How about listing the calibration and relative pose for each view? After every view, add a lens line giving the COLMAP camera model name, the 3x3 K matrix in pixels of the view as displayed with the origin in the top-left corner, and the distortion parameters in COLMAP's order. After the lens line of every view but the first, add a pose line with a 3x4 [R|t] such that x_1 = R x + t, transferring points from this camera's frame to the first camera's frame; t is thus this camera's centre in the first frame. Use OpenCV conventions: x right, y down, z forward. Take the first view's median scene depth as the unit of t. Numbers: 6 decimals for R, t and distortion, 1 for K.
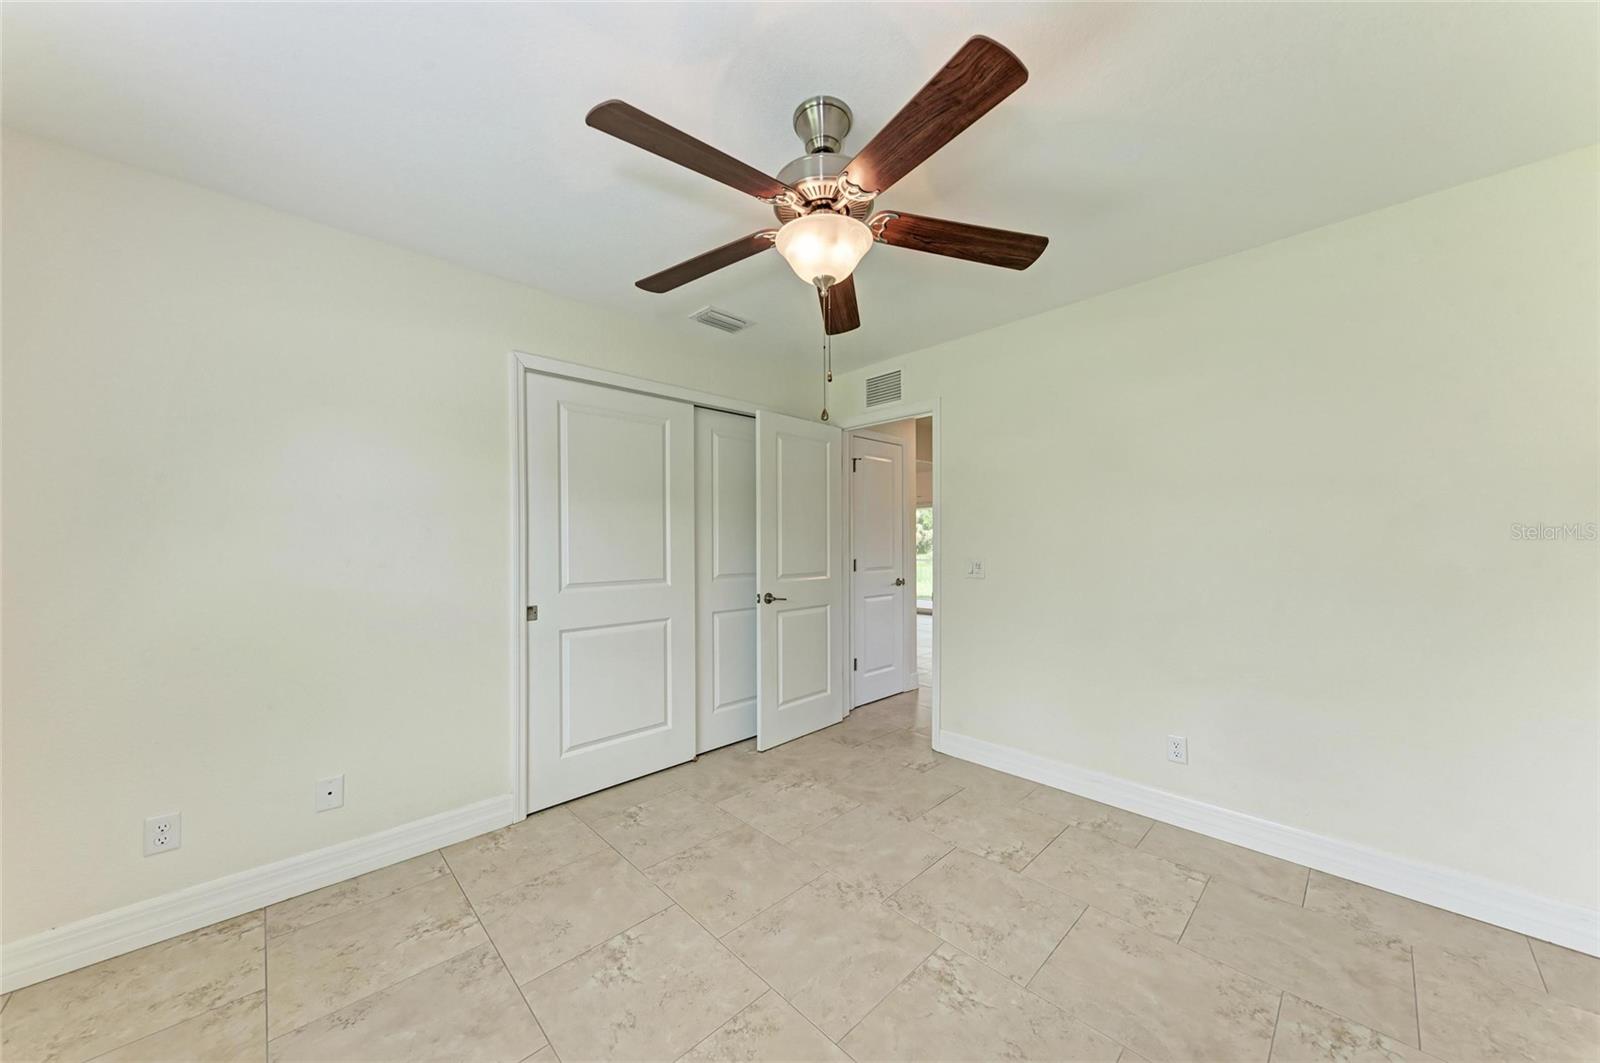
lens RADIAL K [[550.1, 0, 804.9], [0, 550.1, 540.4], [0, 0, 1]] dist [0.016242, -0.003378]
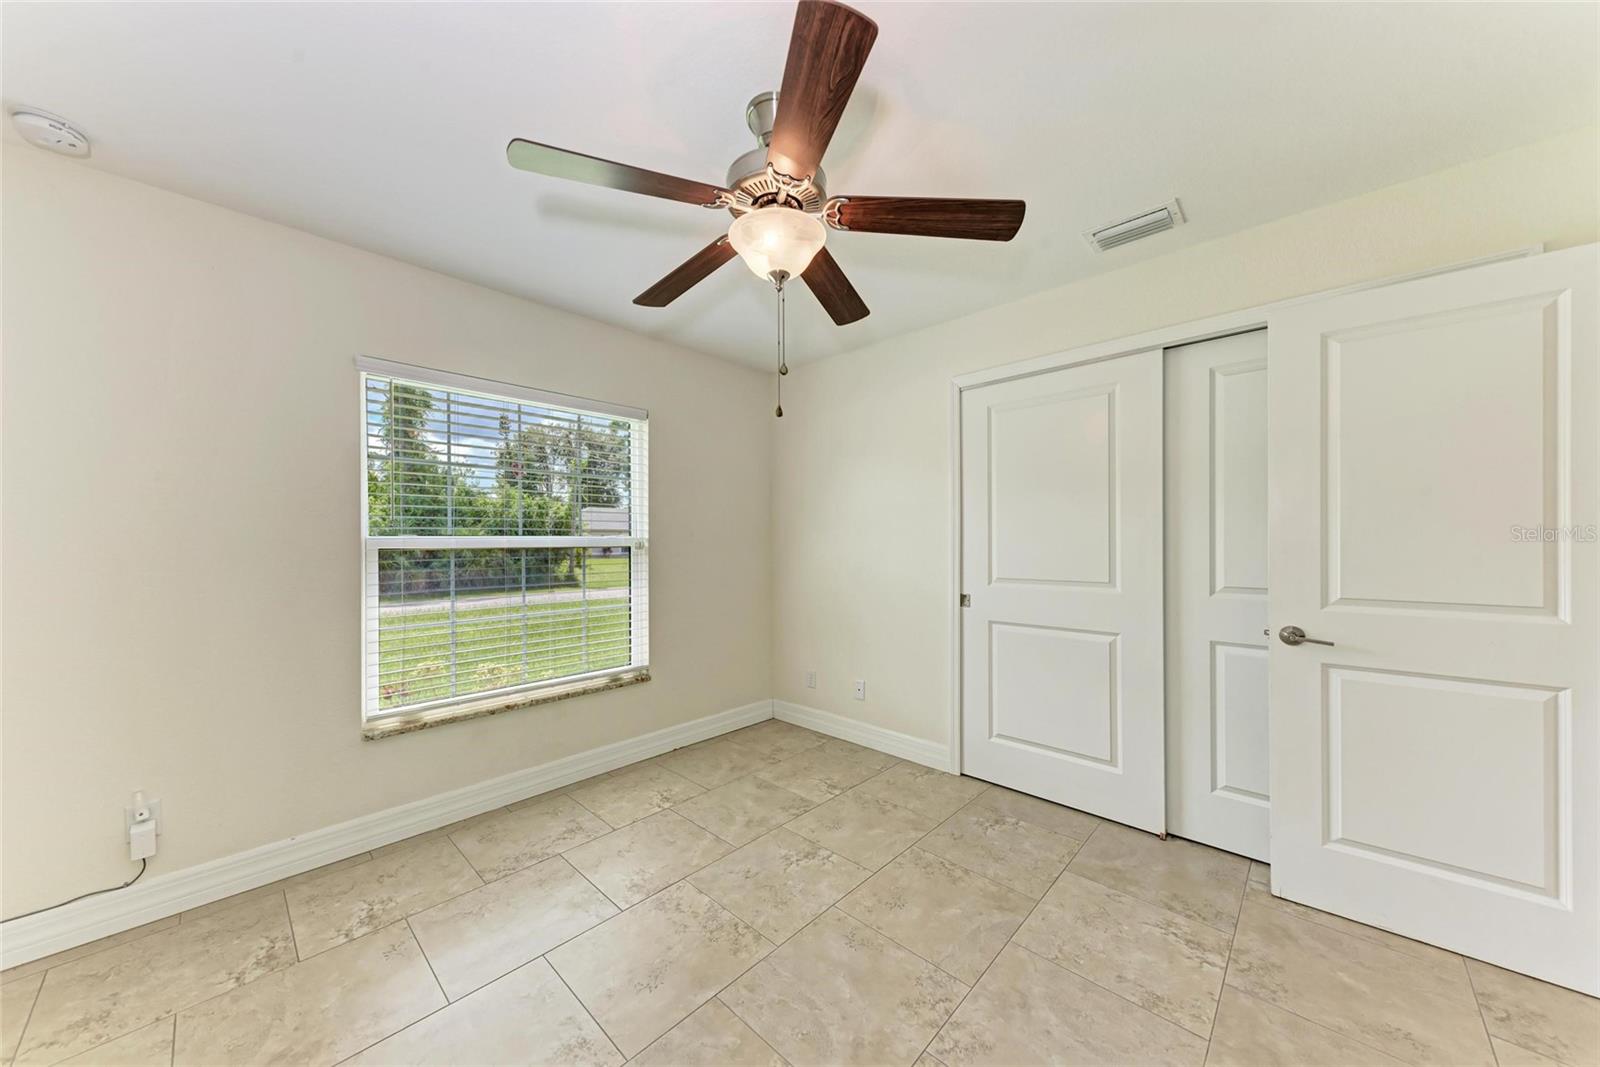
lens RADIAL K [[550.1, 0, 804.9], [0, 550.1, 542.4], [0, 0, 1]] dist [0.016242, -0.003378]
pose [[0.042327, 0.007086, -0.999079, 0.696333], [0.008687, 0.999934, 0.007460, -0.001019], [0.999066, -0.008995, 0.042262, 0.683619]]
